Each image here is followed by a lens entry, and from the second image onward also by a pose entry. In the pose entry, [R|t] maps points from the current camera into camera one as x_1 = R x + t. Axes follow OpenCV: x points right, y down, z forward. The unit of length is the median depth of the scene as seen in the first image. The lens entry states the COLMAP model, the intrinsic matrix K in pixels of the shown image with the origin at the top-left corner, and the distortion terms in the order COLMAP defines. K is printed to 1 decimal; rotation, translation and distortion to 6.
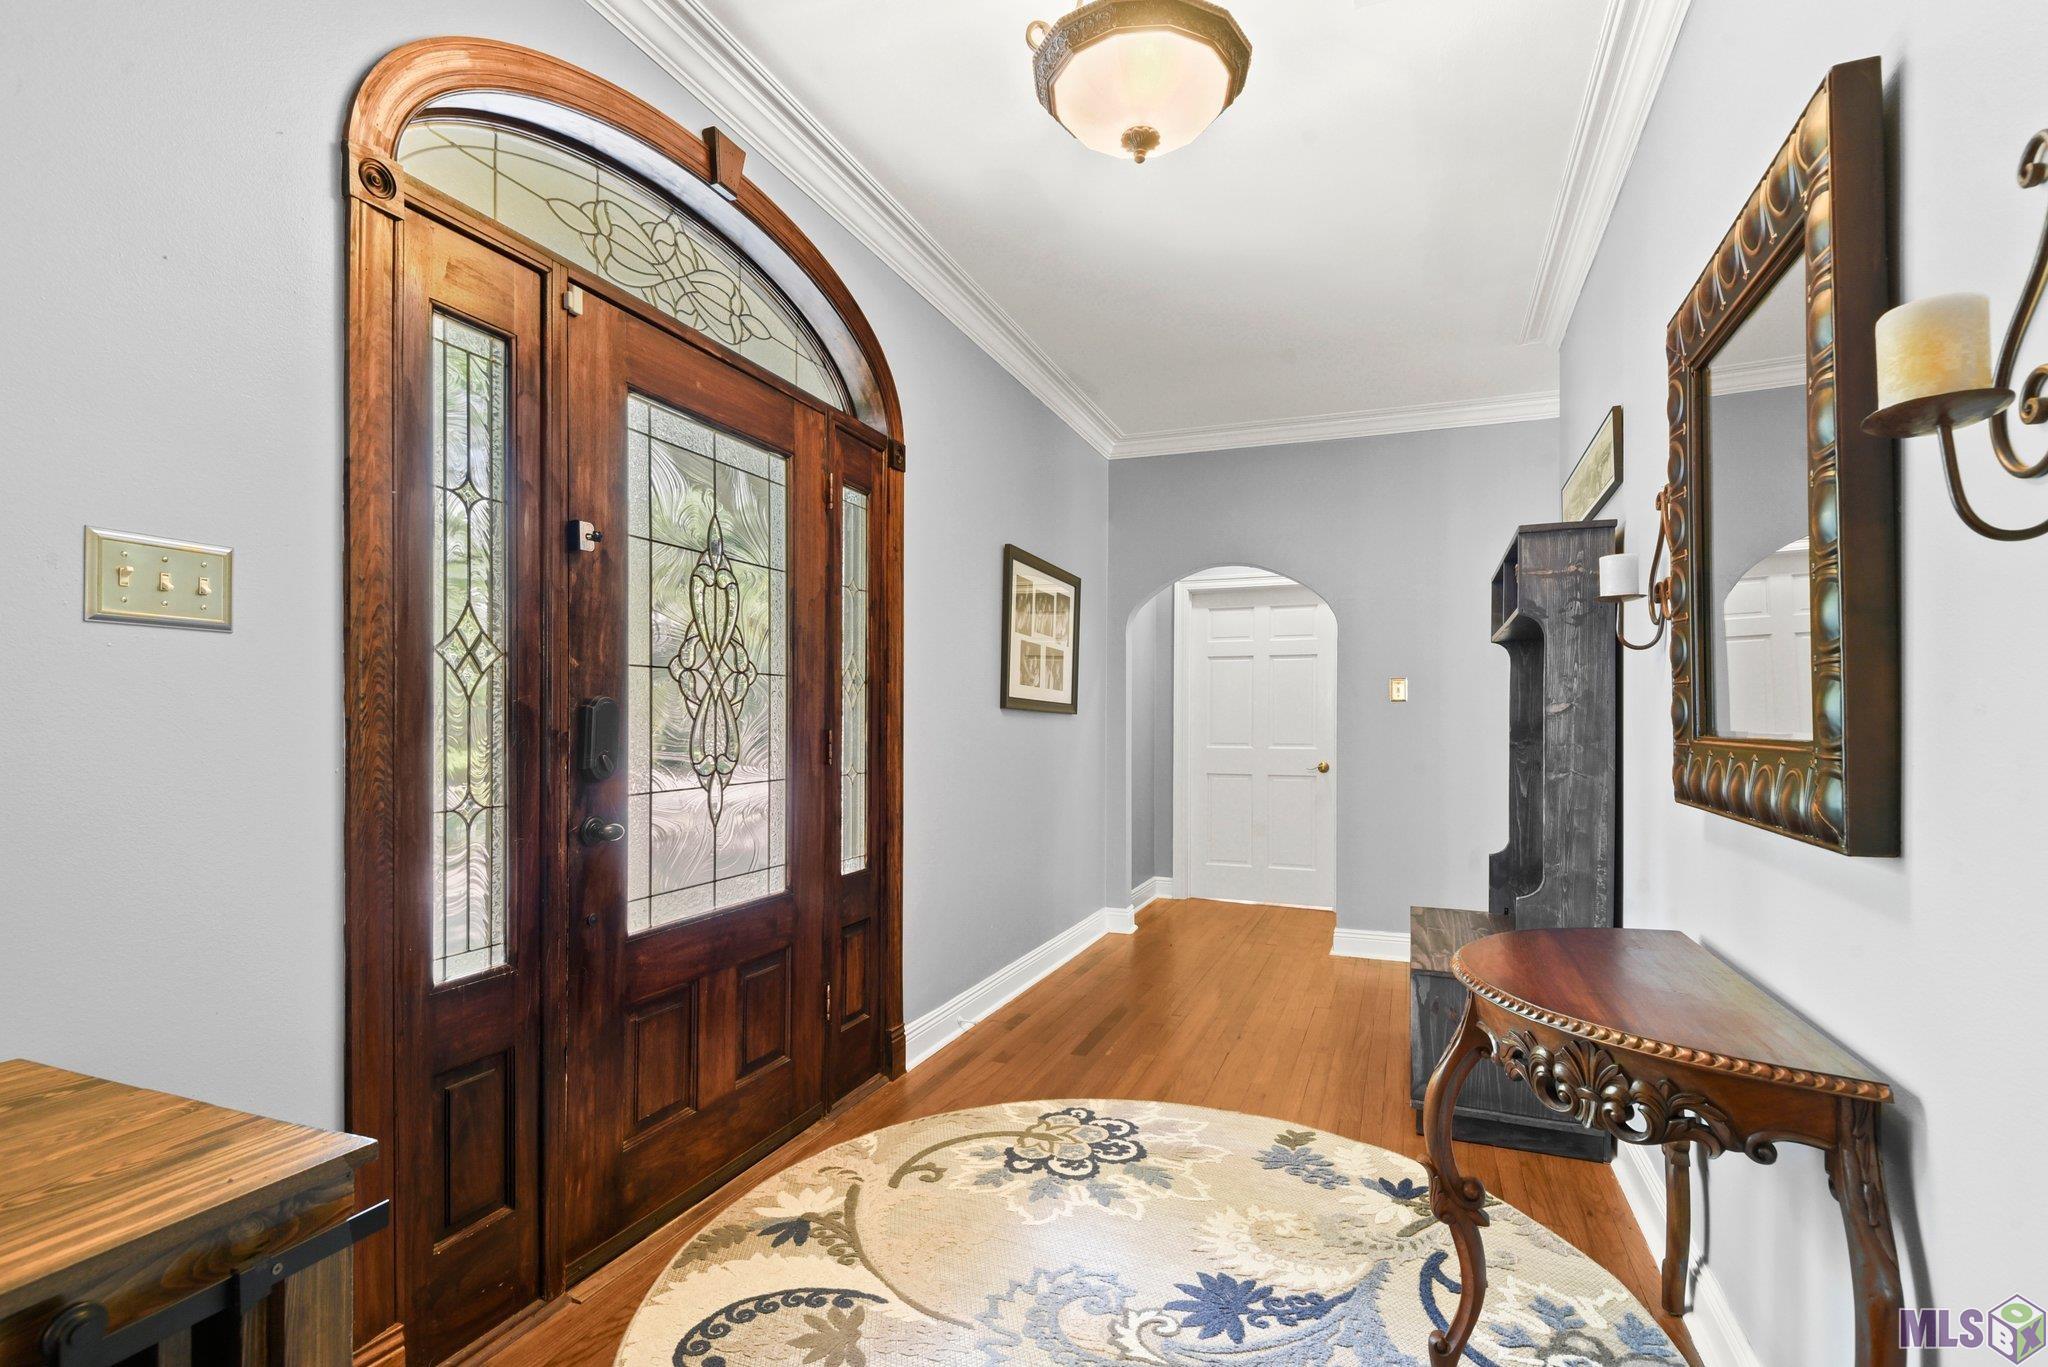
lens RADIAL K [[967.6, 0, 1014.3], [0, 967.6, 726.2], [0, 0, 1]] dist [0.019527, -0.021742]
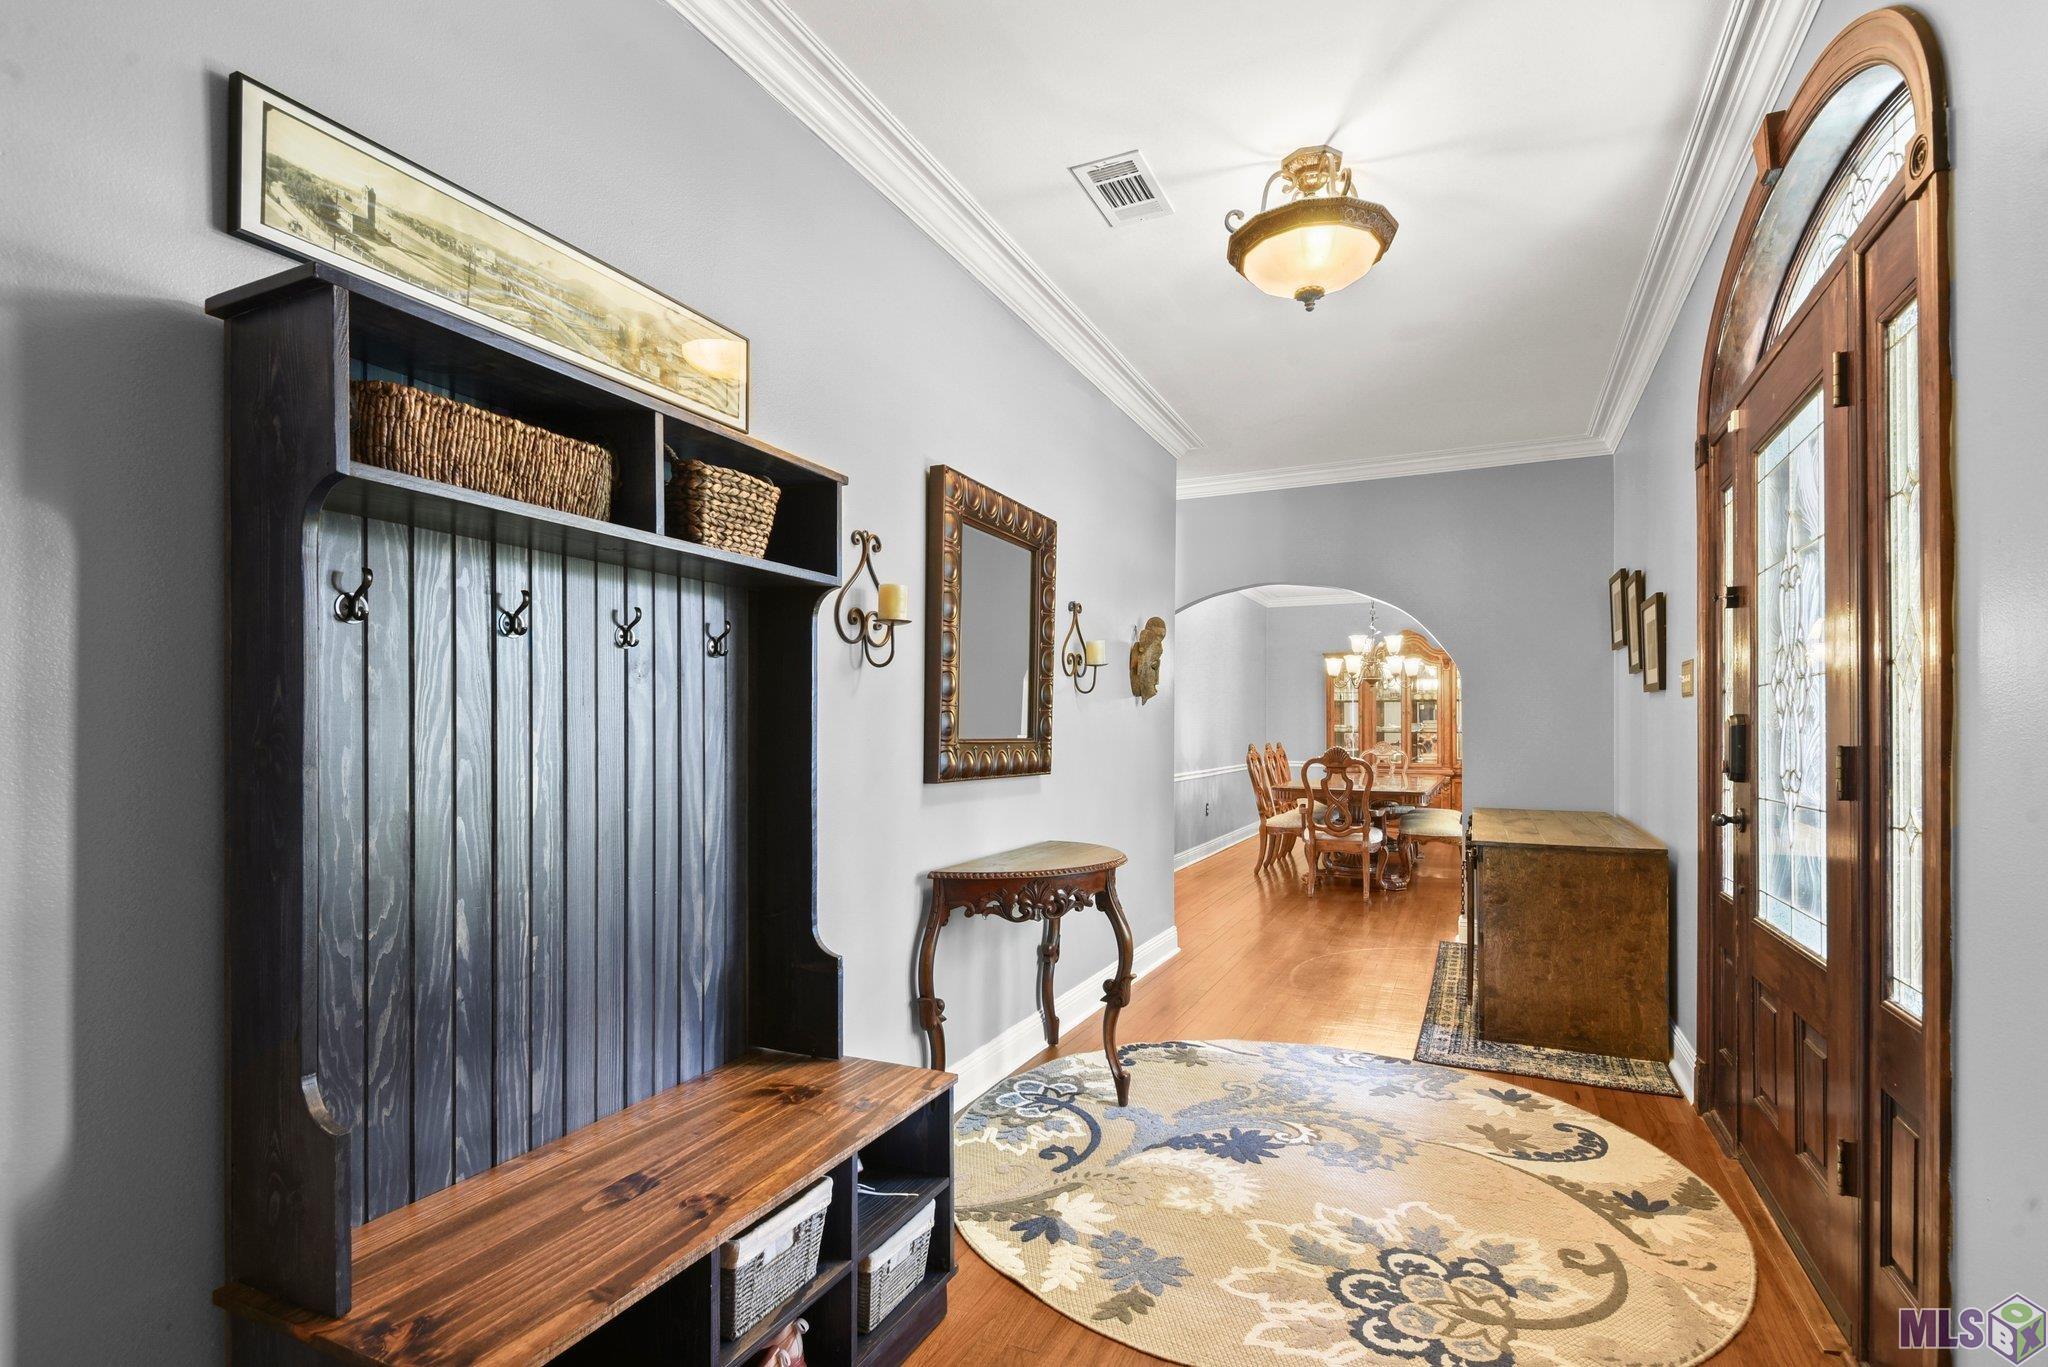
lens RADIAL K [[967.6, 0, 1014.3], [0, 967.6, 726.2], [0, 0, 1]] dist [0.019527, -0.021742]
pose [[-0.998048, -0.005700, 0.062193, 0.359354], [-0.005906, 0.999978, -0.003135, -0.005125], [-0.062174, -0.003496, -0.998059, 1.891295]]
